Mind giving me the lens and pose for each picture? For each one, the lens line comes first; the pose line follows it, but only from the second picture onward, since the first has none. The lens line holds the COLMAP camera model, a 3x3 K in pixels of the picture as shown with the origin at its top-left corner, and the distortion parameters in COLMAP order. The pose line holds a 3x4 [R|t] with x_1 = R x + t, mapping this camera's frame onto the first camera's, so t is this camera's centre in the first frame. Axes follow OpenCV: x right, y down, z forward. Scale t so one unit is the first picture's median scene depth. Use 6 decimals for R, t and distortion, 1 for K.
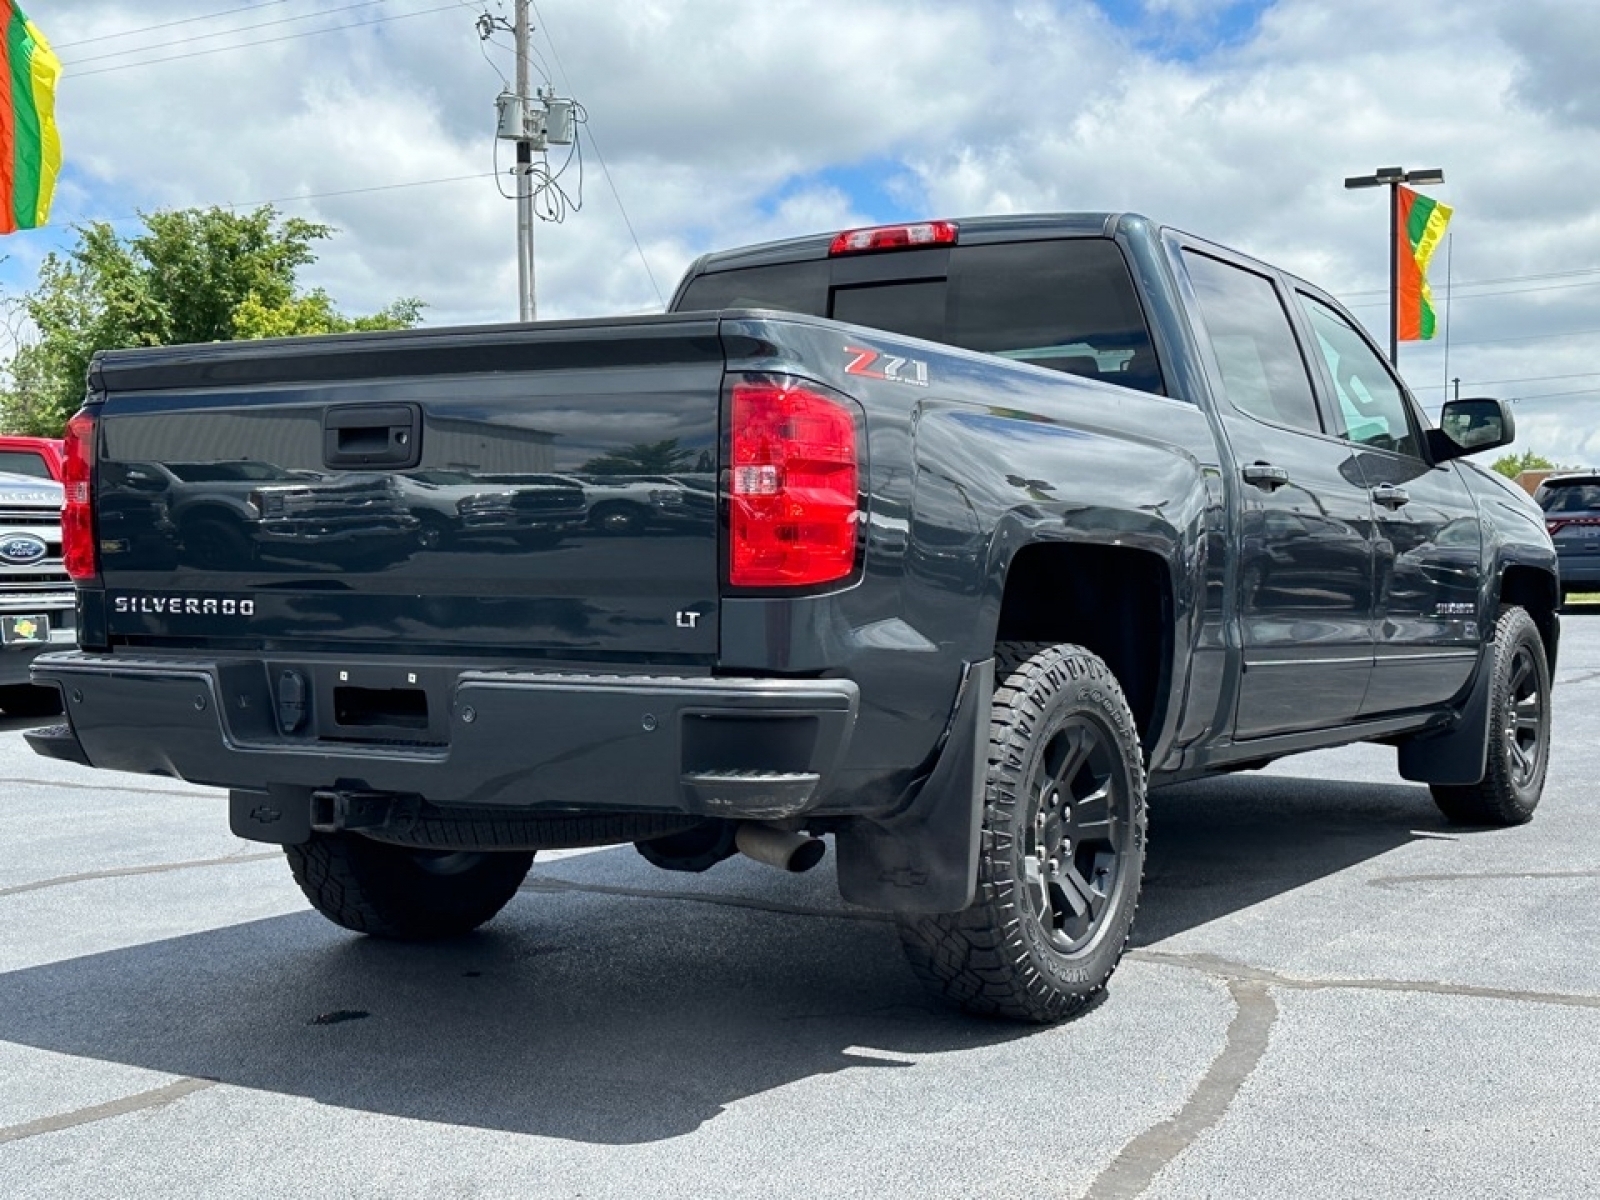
lens RADIAL K [[2120.5, 0, 800.0], [0, 2120.5, 600.0], [0, 0, 1]] dist [0.105799, -0.024576]
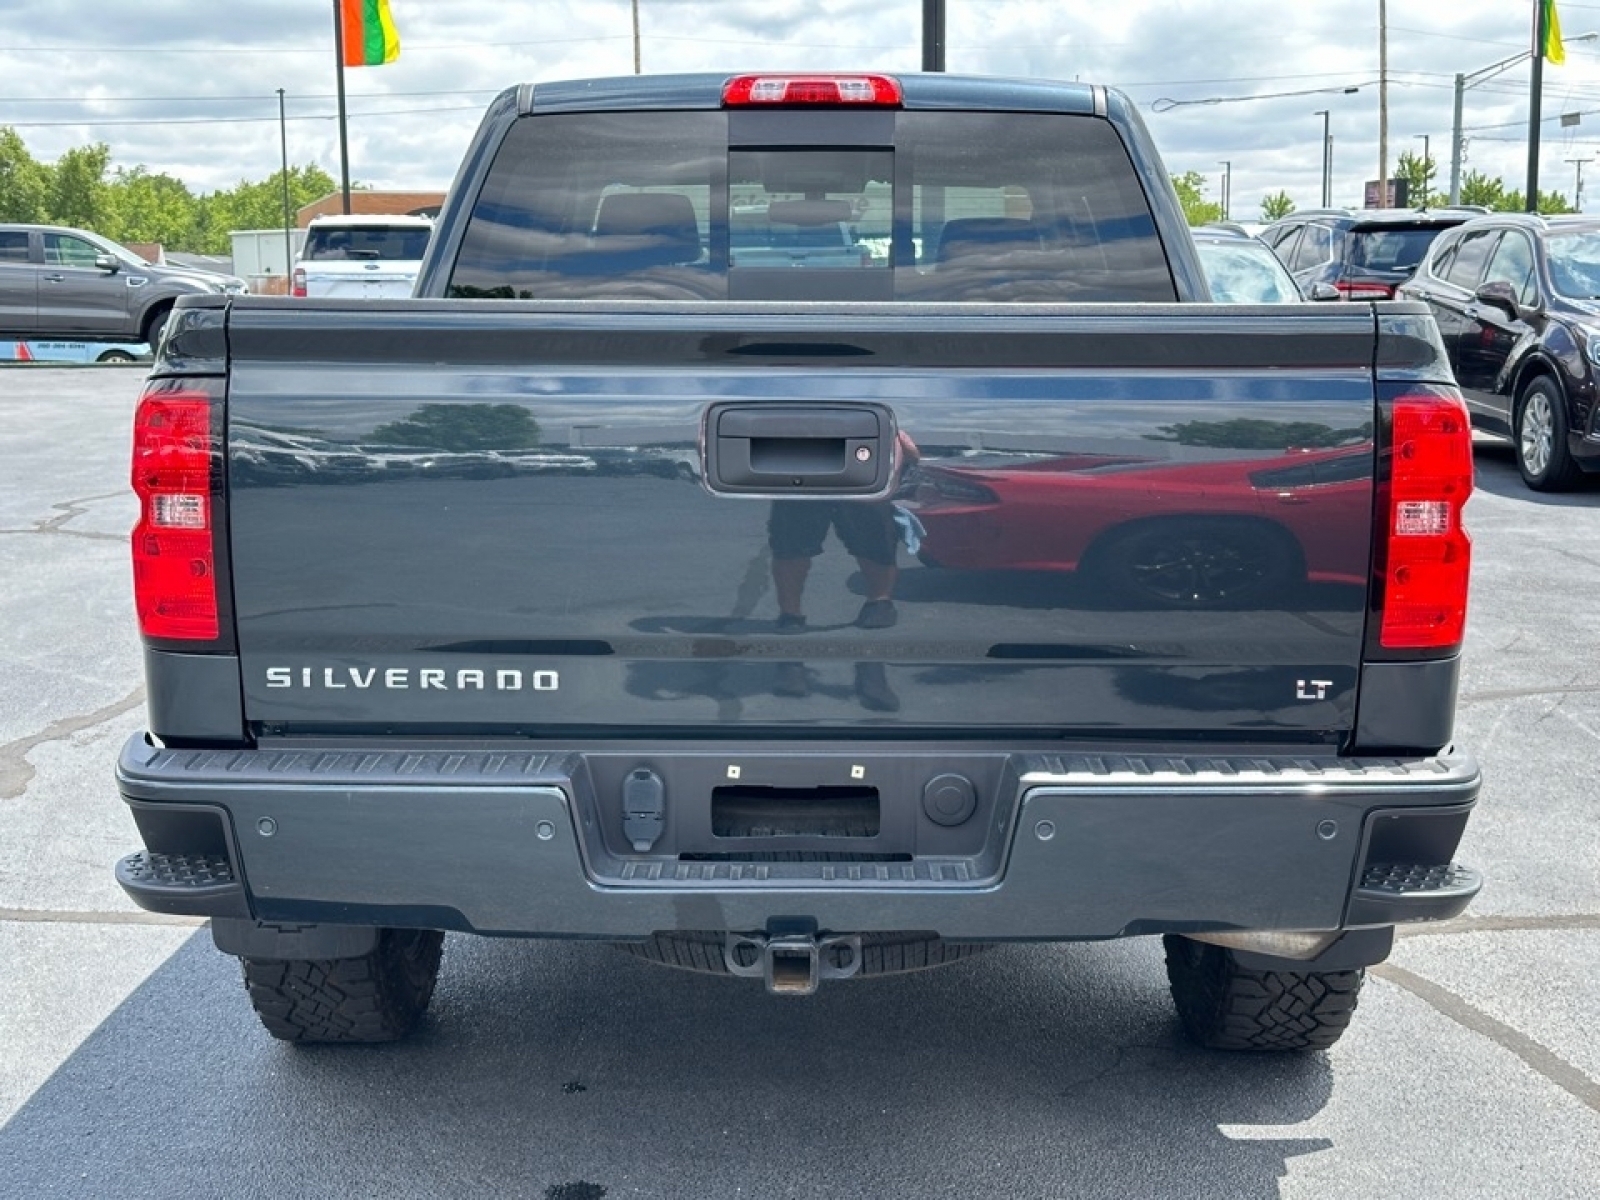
lens RADIAL K [[2256.1, 0, 800.0], [0, 2256.1, 600.0], [0, 0, 1]] dist [0.141030, -0.268881]
pose [[0.849481, -0.072968, 0.522550, -0.565408], [0.007035, 0.991869, 0.127066, -0.114763], [-0.527573, -0.104264, 0.843087, 0.326406]]
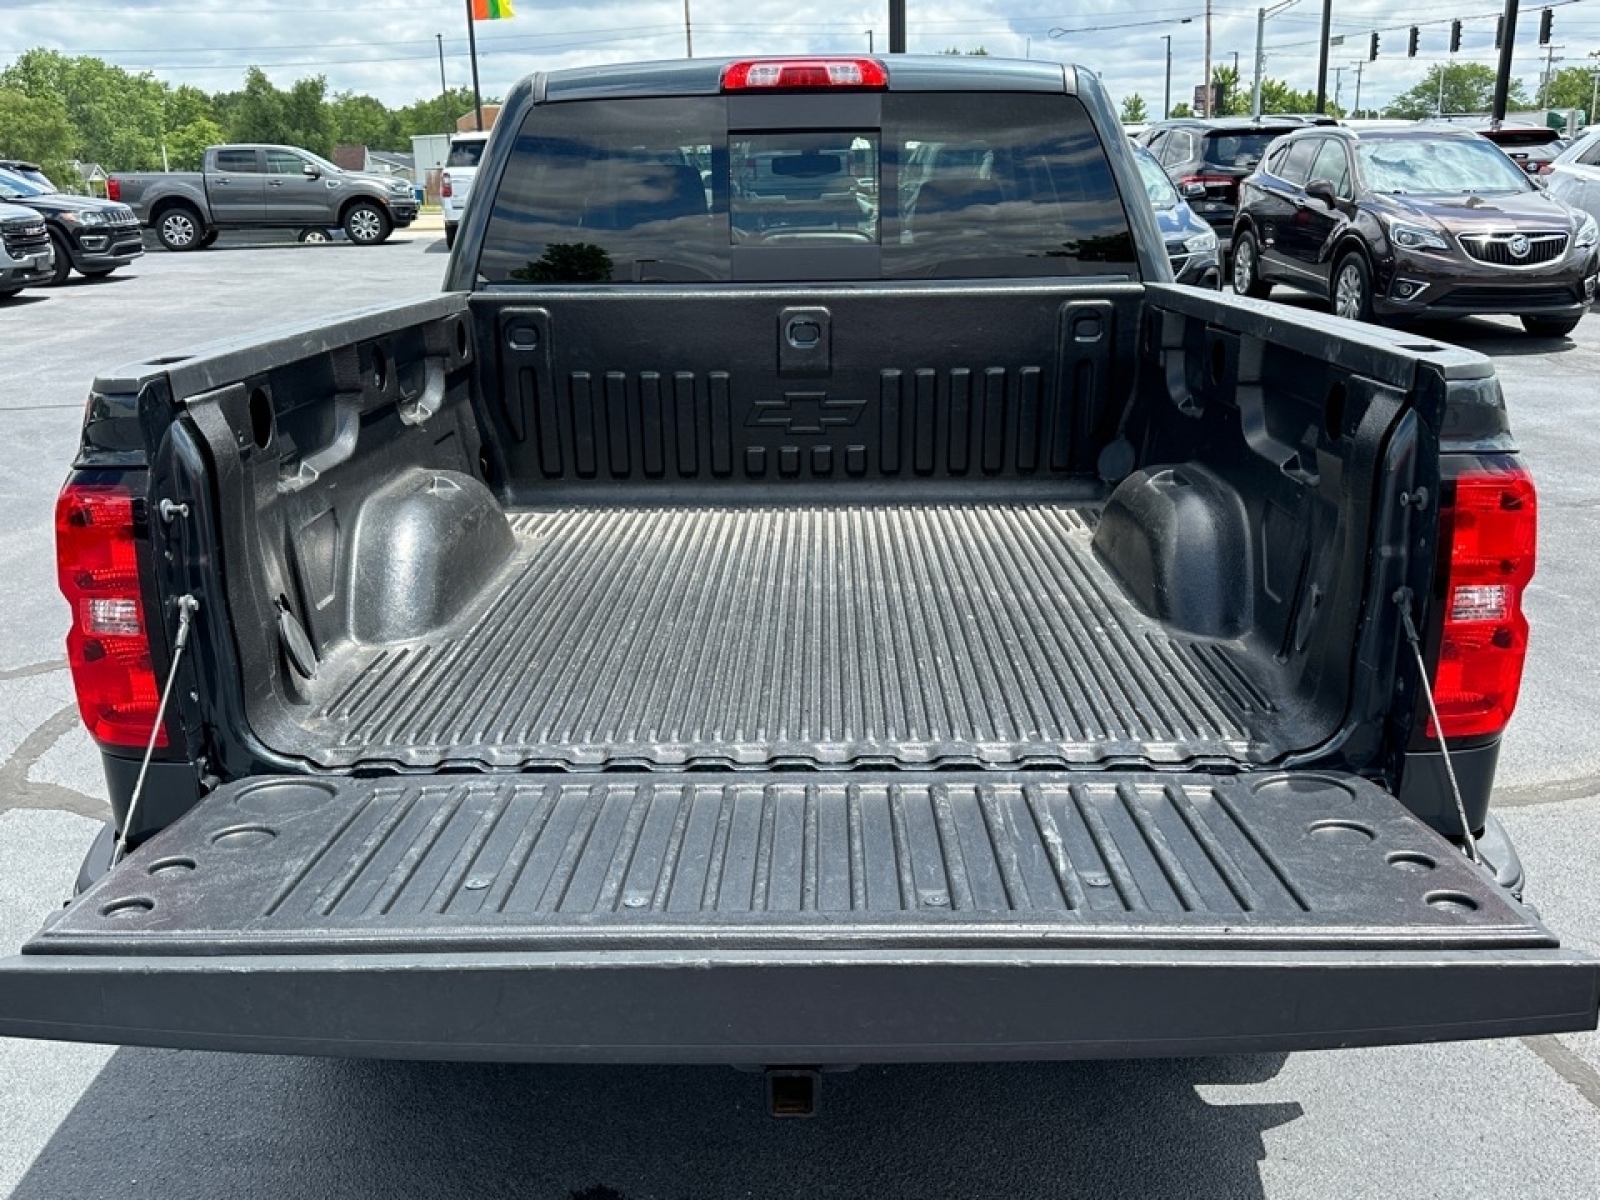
lens RADIAL K [[1500.1, 0, 806.2], [0, 1500.1, 608.5], [0, 0, 1]] dist [0.003777, -0.000284]
pose [[0.848824, -0.165317, 0.502163, -0.399717], [0.024987, 0.961335, 0.274244, -0.168875], [-0.528085, -0.220237, 0.820135, 0.581588]]
